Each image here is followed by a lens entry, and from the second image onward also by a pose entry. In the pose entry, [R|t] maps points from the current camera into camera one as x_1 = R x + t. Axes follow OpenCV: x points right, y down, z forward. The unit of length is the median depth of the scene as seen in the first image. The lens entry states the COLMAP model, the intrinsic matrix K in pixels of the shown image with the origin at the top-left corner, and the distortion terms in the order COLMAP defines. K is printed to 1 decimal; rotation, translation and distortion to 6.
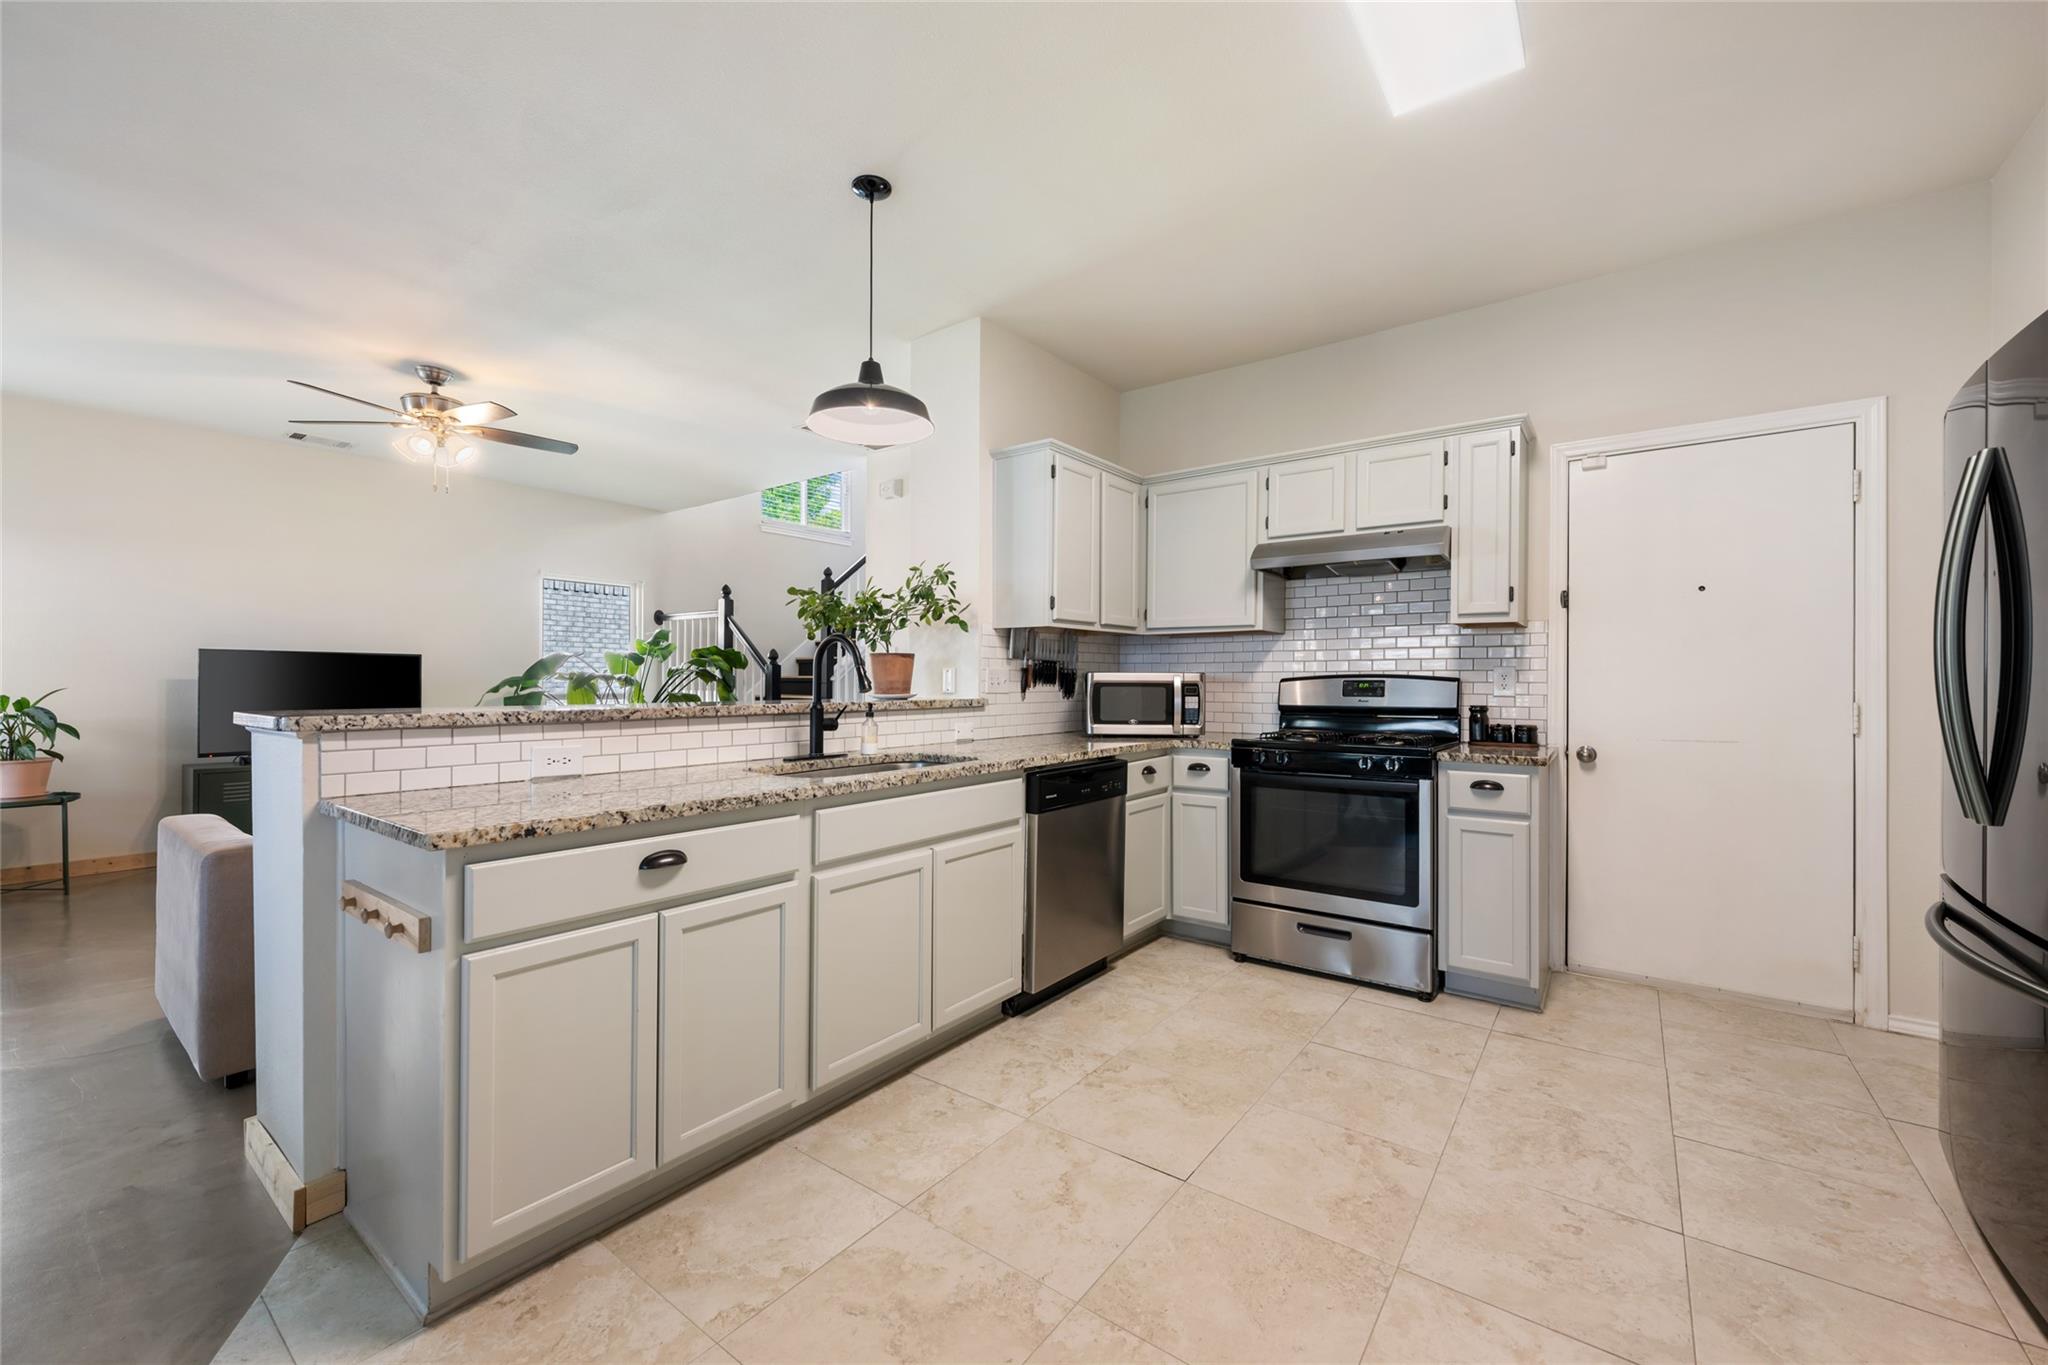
lens RADIAL K [[813.2, 0, 1023.6], [0, 813.2, 680.8], [0, 0, 1]] dist [-0.000855, -0.000355]
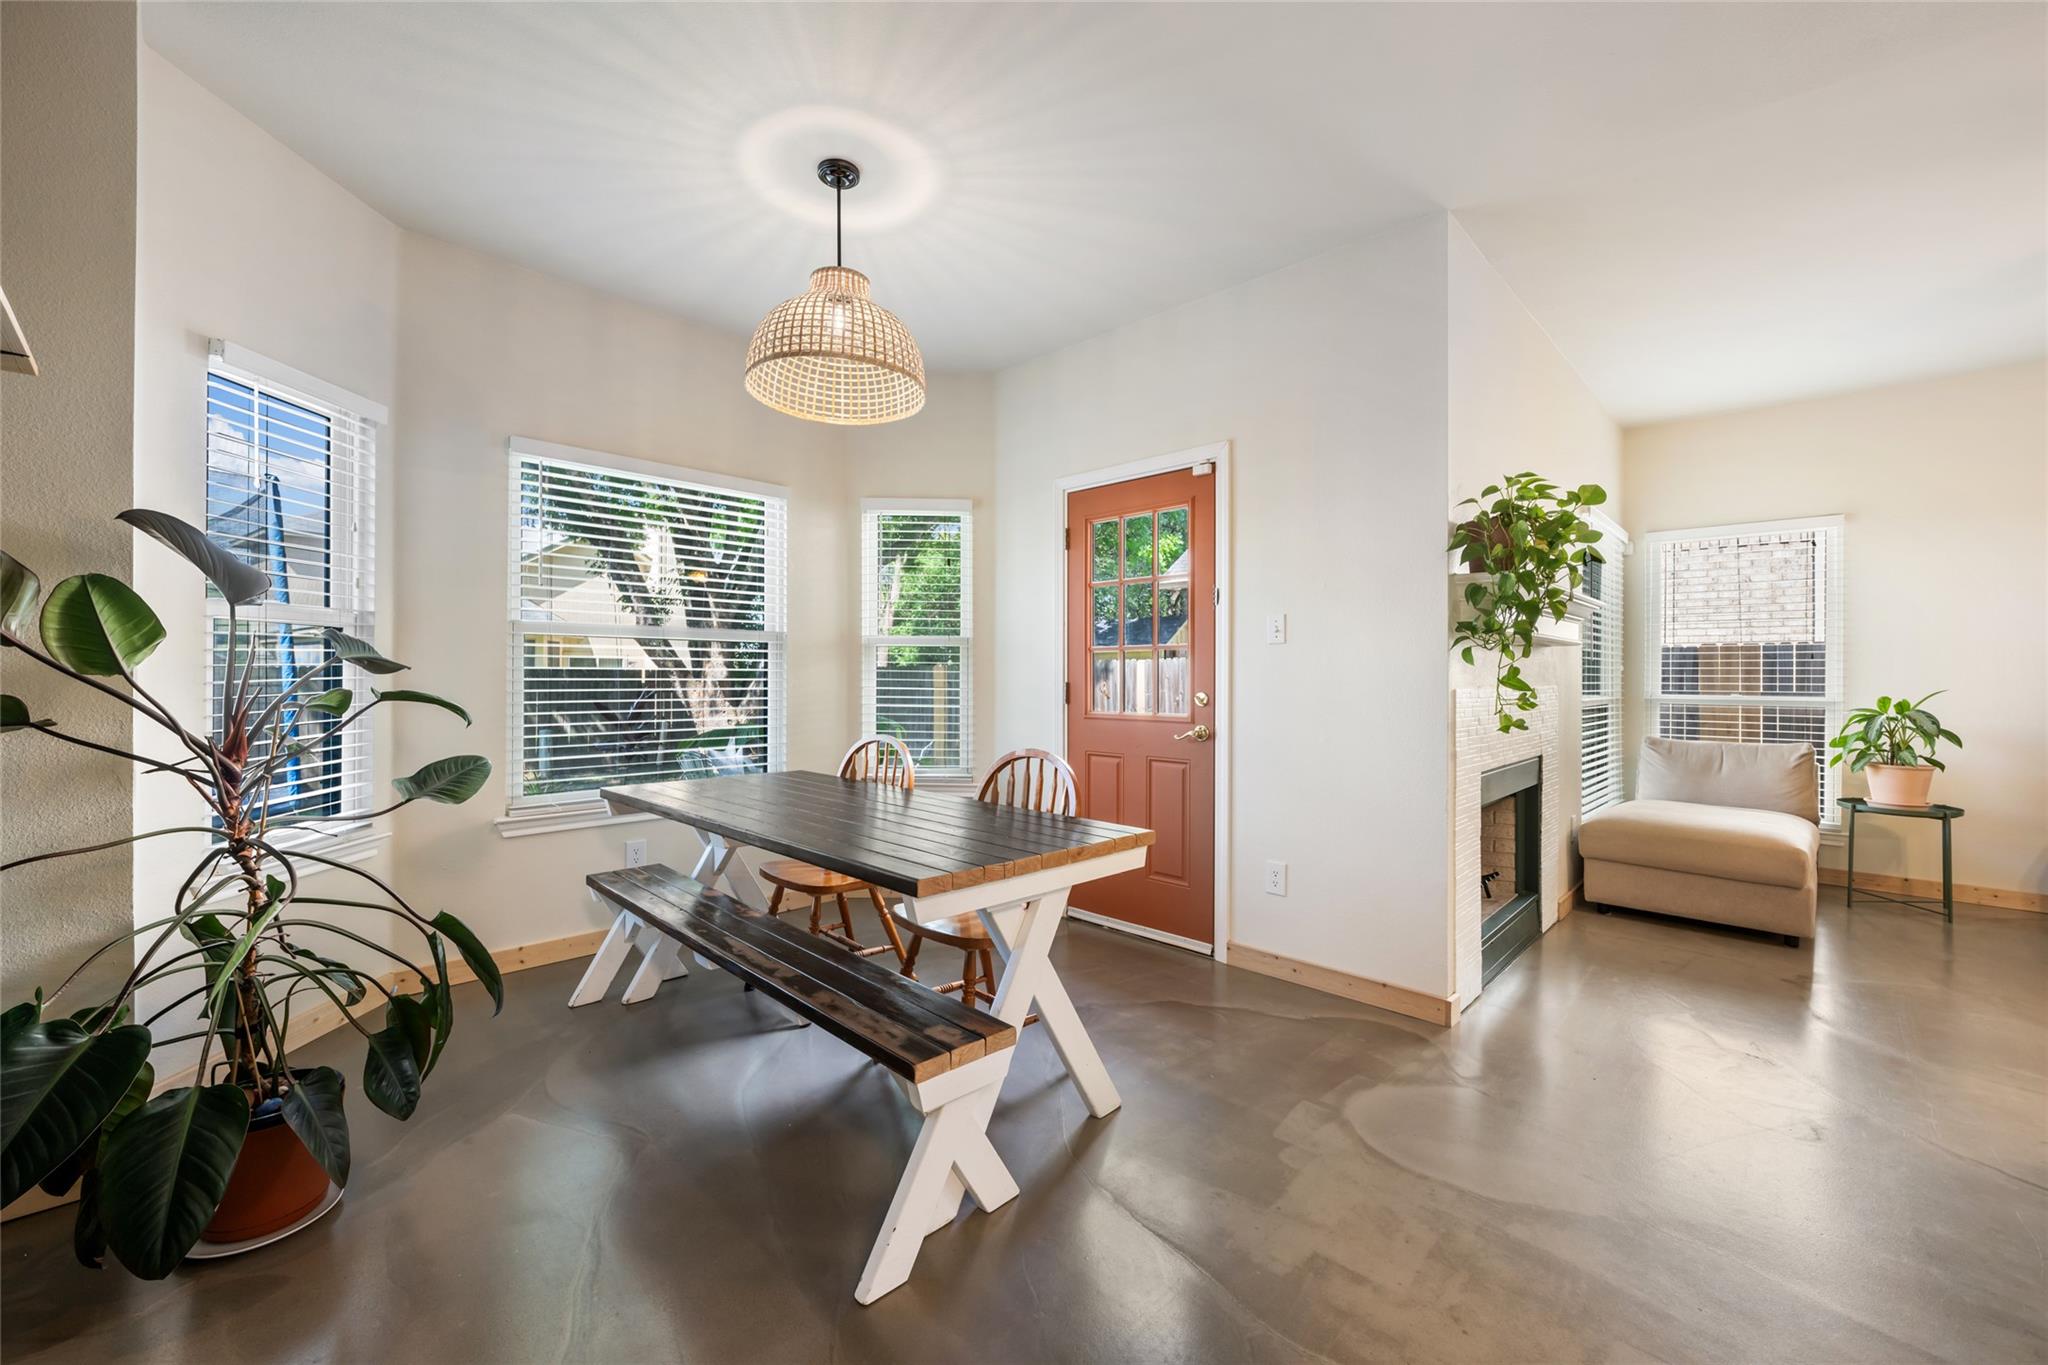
lens RADIAL K [[801.0, 0, 1018.0], [0, 801.0, 672.9], [0, 0, 1]] dist [-0.006791, -0.000215]
pose [[-0.131757, -0.006029, -0.991264, -0.228548], [-0.004190, 0.999976, -0.005525, -0.000962], [0.991273, 0.003426, -0.131779, 0.126775]]
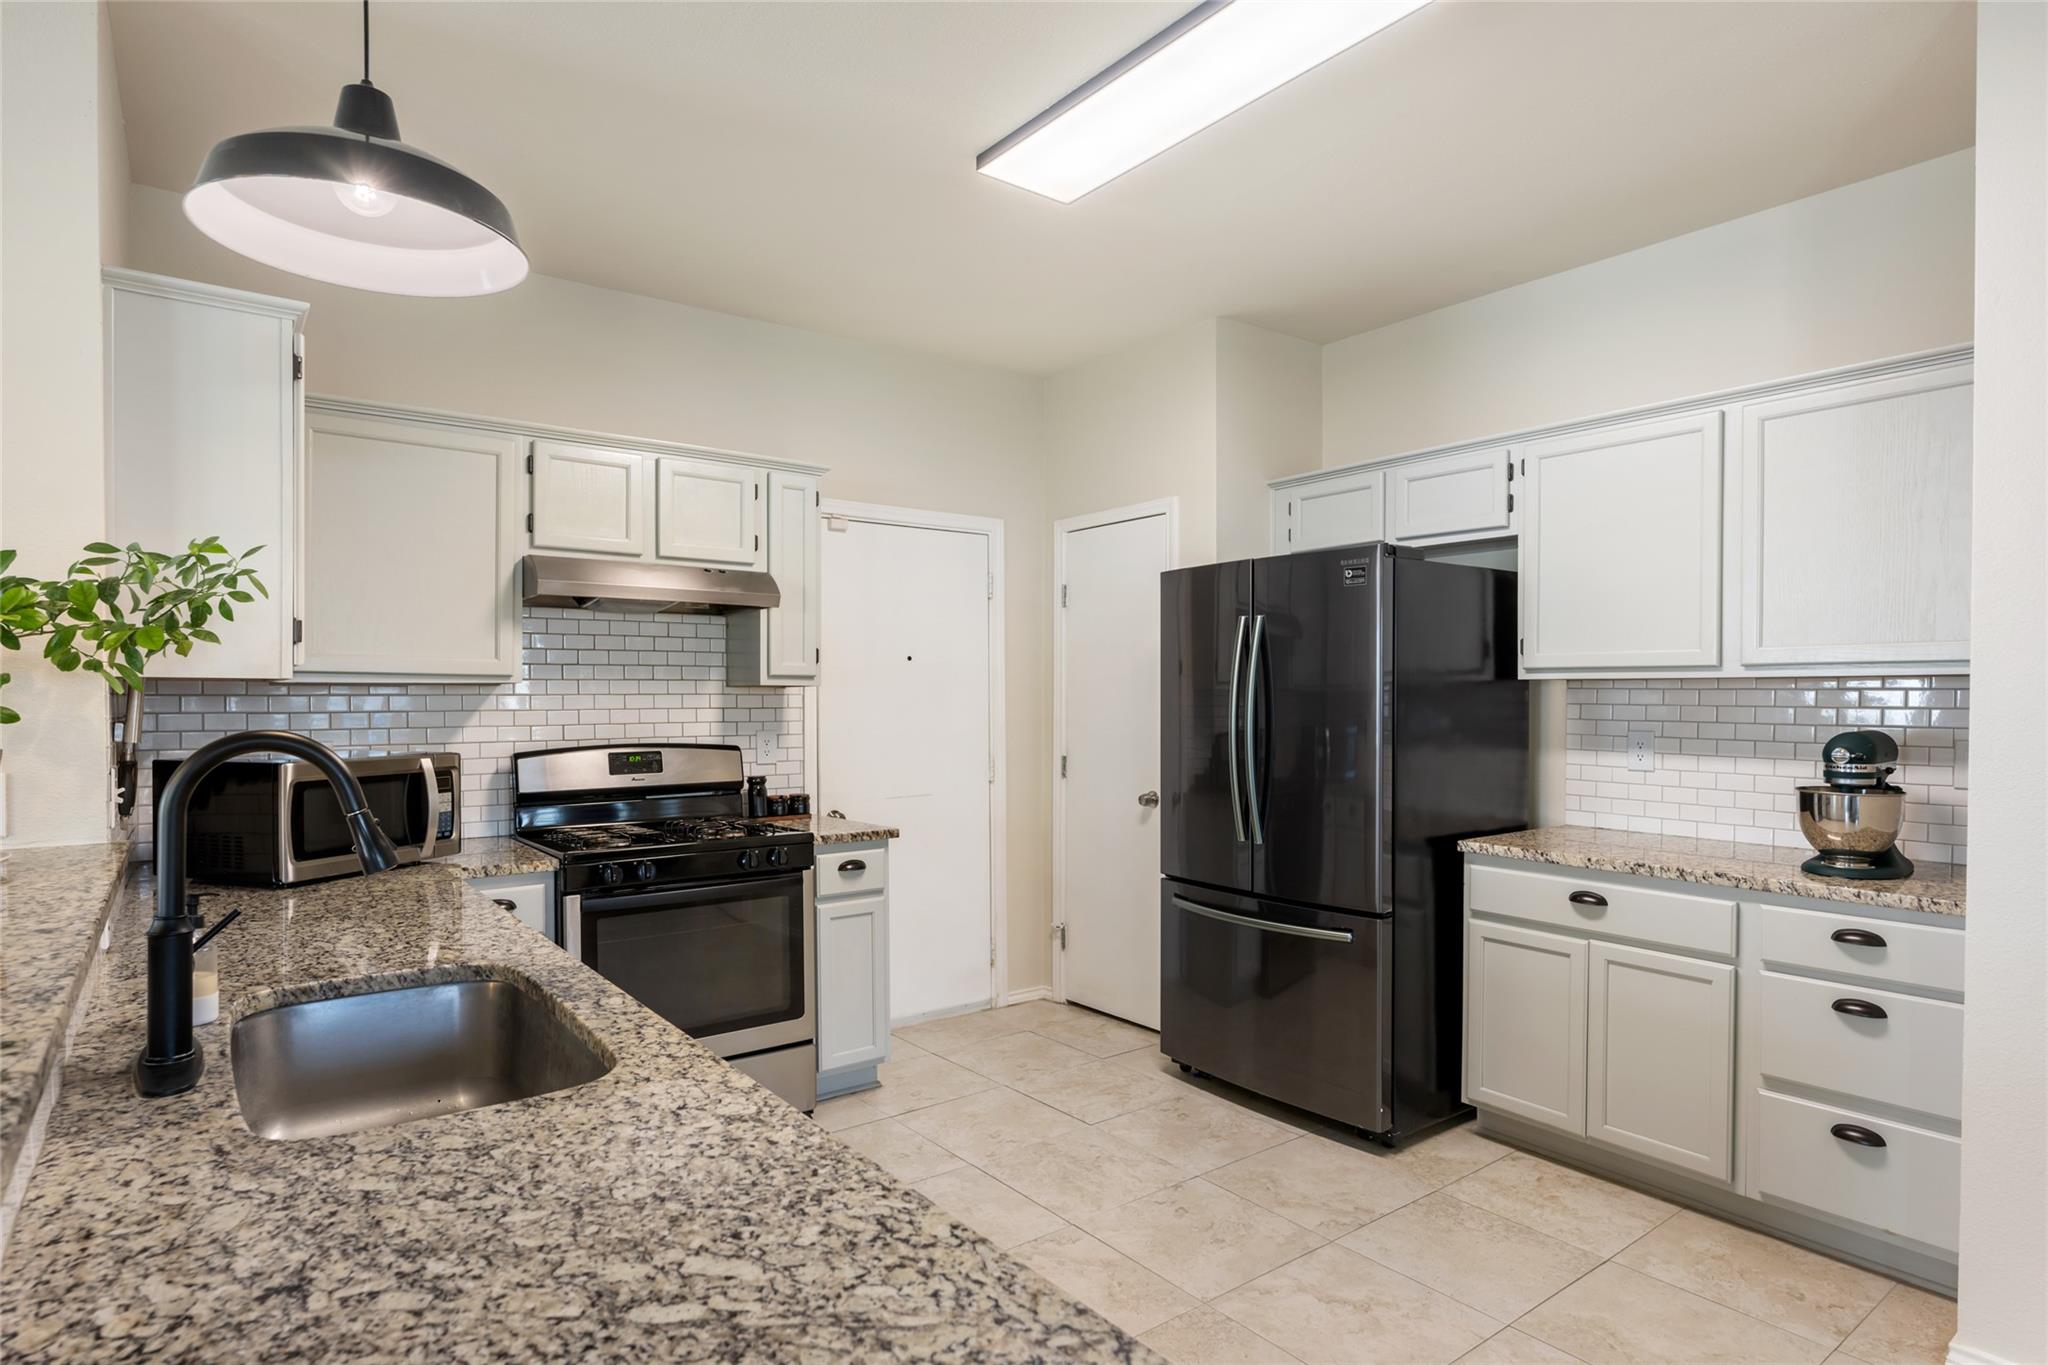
lens RADIAL K [[1100.7, 0, 1024.3], [0, 1100.7, 718.0], [0, 0, 1]] dist [-0.001087, -0.000213]
pose [[0.265665, -0.022090, 0.963812, -0.512257], [0.000031, 0.999738, 0.022904, -0.060423], [-0.964065, -0.006055, 0.265596, 0.407020]]
